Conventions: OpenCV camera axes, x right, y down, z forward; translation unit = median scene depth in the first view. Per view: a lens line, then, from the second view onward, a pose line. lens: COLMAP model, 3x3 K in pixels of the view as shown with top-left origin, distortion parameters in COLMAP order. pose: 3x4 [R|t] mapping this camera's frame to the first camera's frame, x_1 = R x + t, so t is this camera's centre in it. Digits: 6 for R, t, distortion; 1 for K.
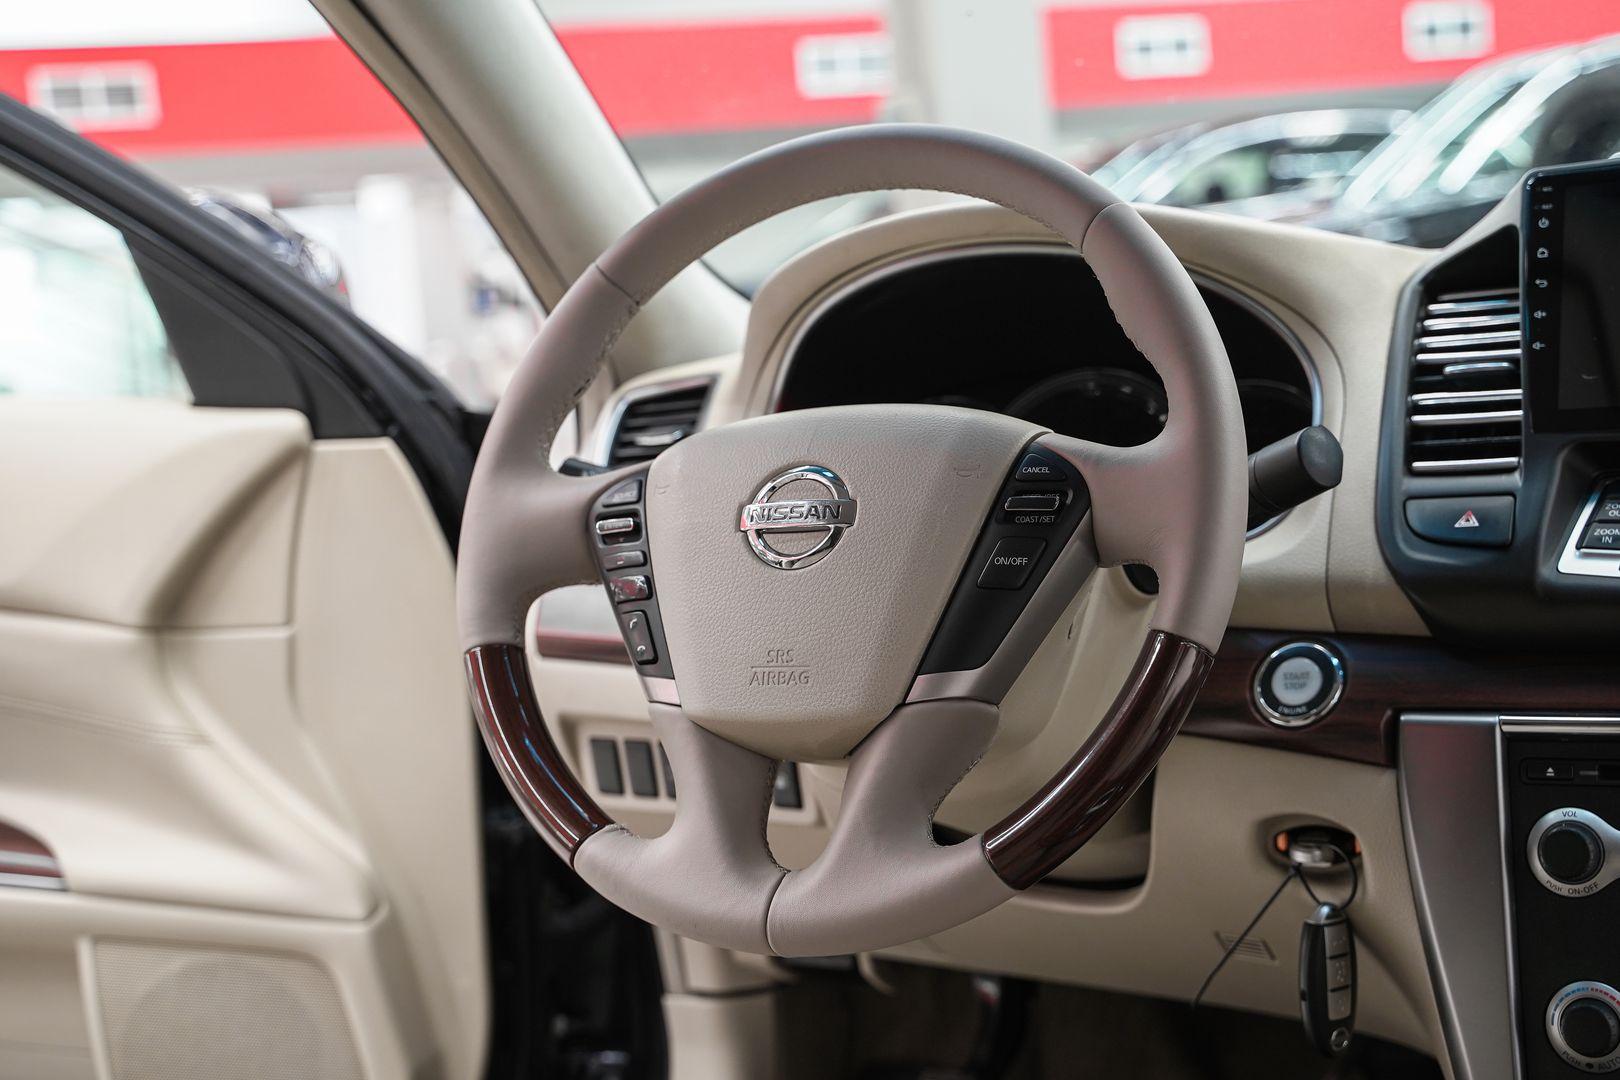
lens RADIAL K [[2279.3, 0, 809.4], [0, 2279.3, 505.8], [0, 0, 1]] dist [0.078304, 0.028282]
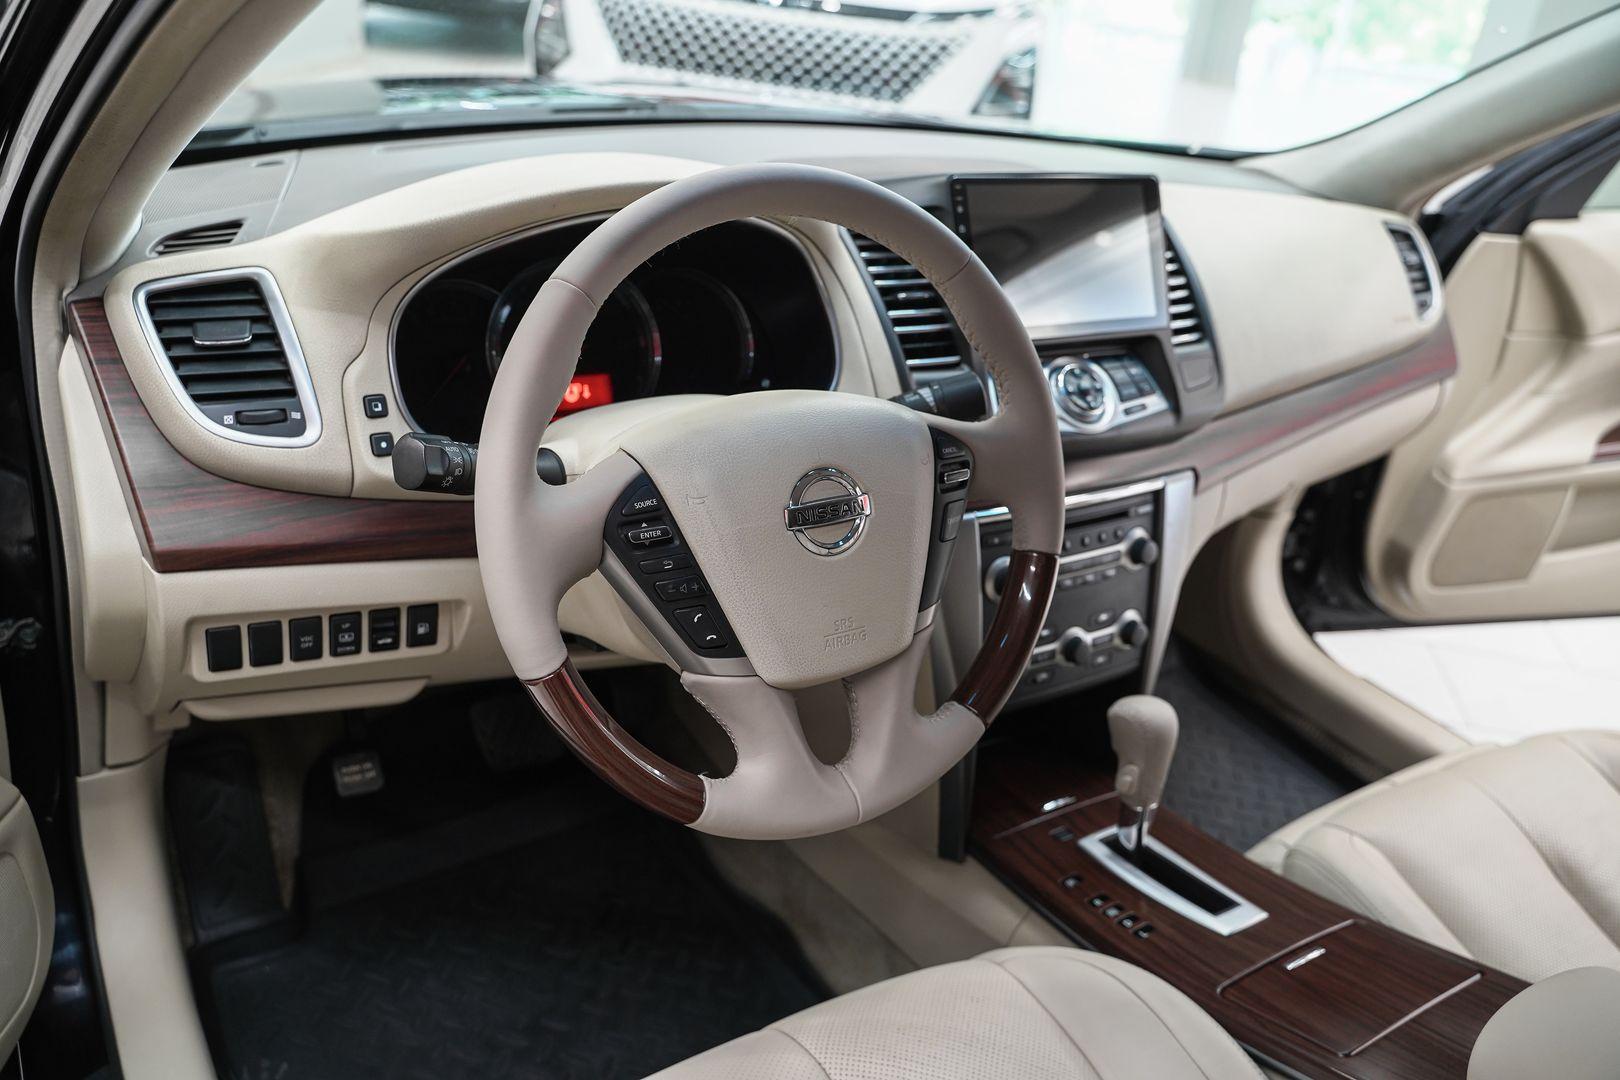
lens RADIAL K [[1315.5, 0, 805.9], [0, 1315.5, 534.7], [0, 0, 1]] dist [-0.118461, 0.091639]
pose [[0.493871, -0.254462, 0.831469, -0.573346], [-0.072960, 0.940724, 0.331234, -0.206433], [-0.866469, -0.224250, 0.446030, 0.634659]]
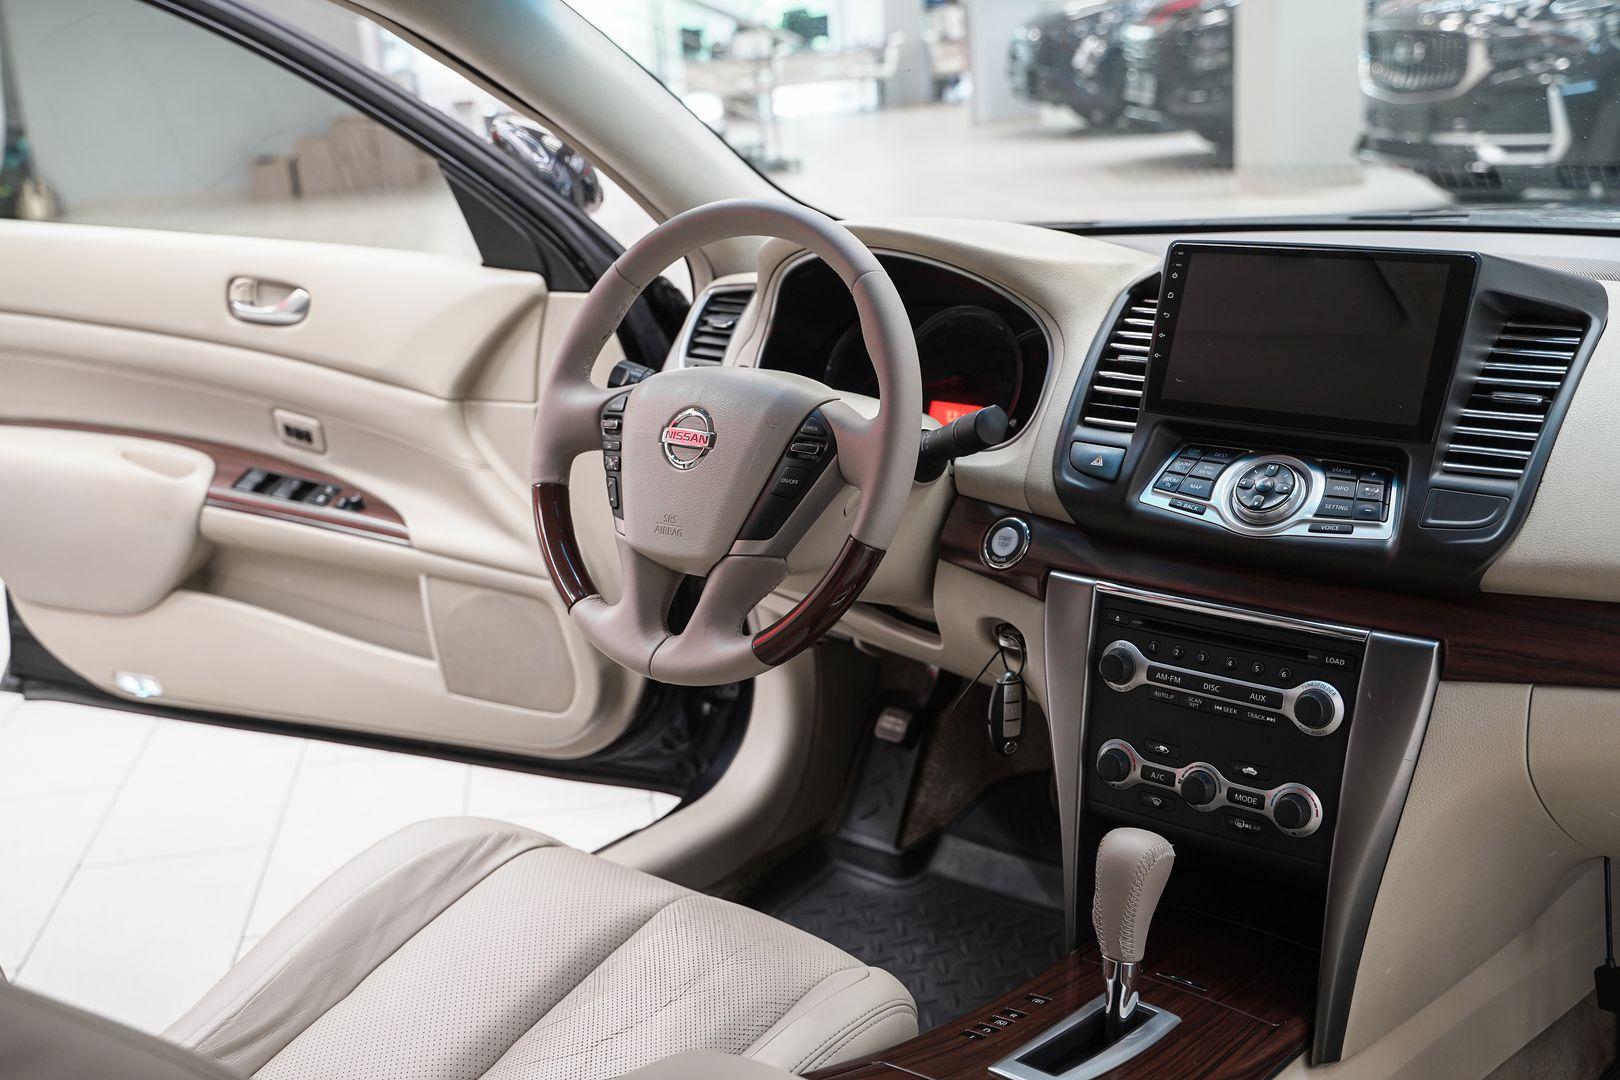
lens RADIAL K [[1746.9, 0, 783.7], [0, 1746.9, 507.7], [0, 0, 1]] dist [-0.025484, 0.050905]
pose [[0.971094, 0.085371, -0.222911, 0.342703], [-0.037817, 0.977086, 0.209460, -0.210890], [0.235685, -0.194976, 0.952070, -0.249168]]
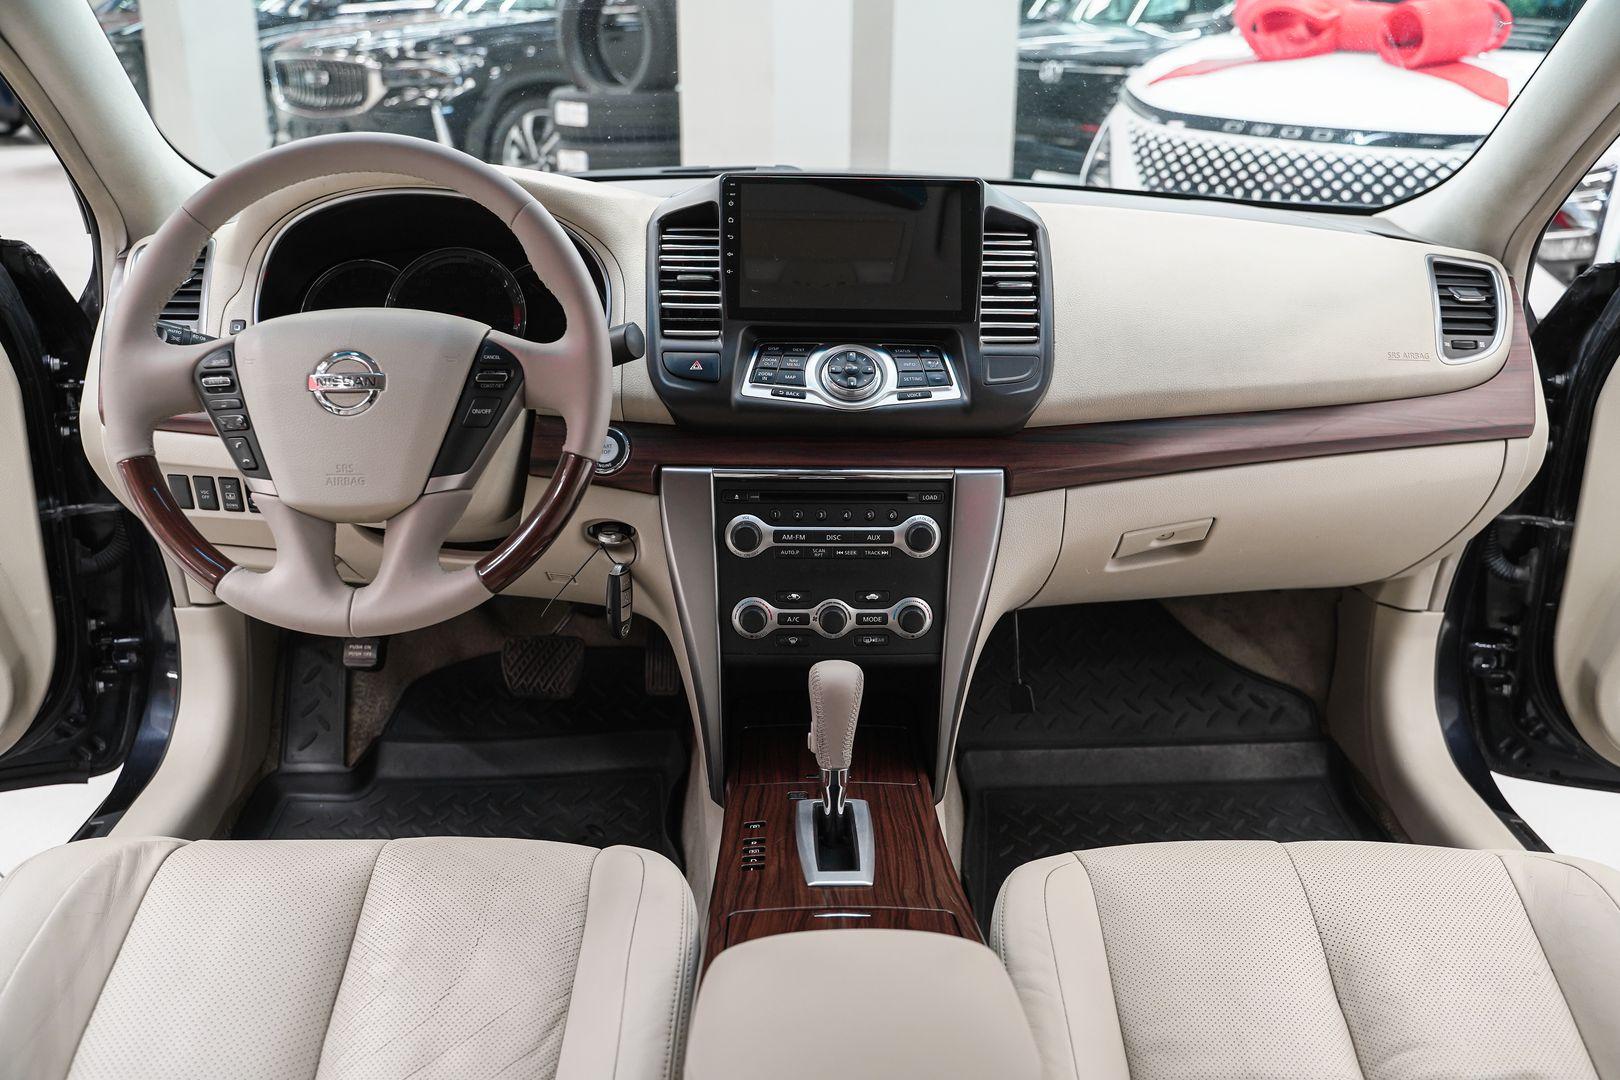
lens RADIAL K [[1345.3, 0, 825.9], [0, 1345.3, 536.7], [0, 0, 1]] dist [-0.128008, 0.121379]
pose [[0.865458, -0.082314, 0.494172, -0.177715], [-0.048242, 0.968132, 0.245750, -0.132267], [-0.498653, -0.236527, 0.833907, -0.014078]]
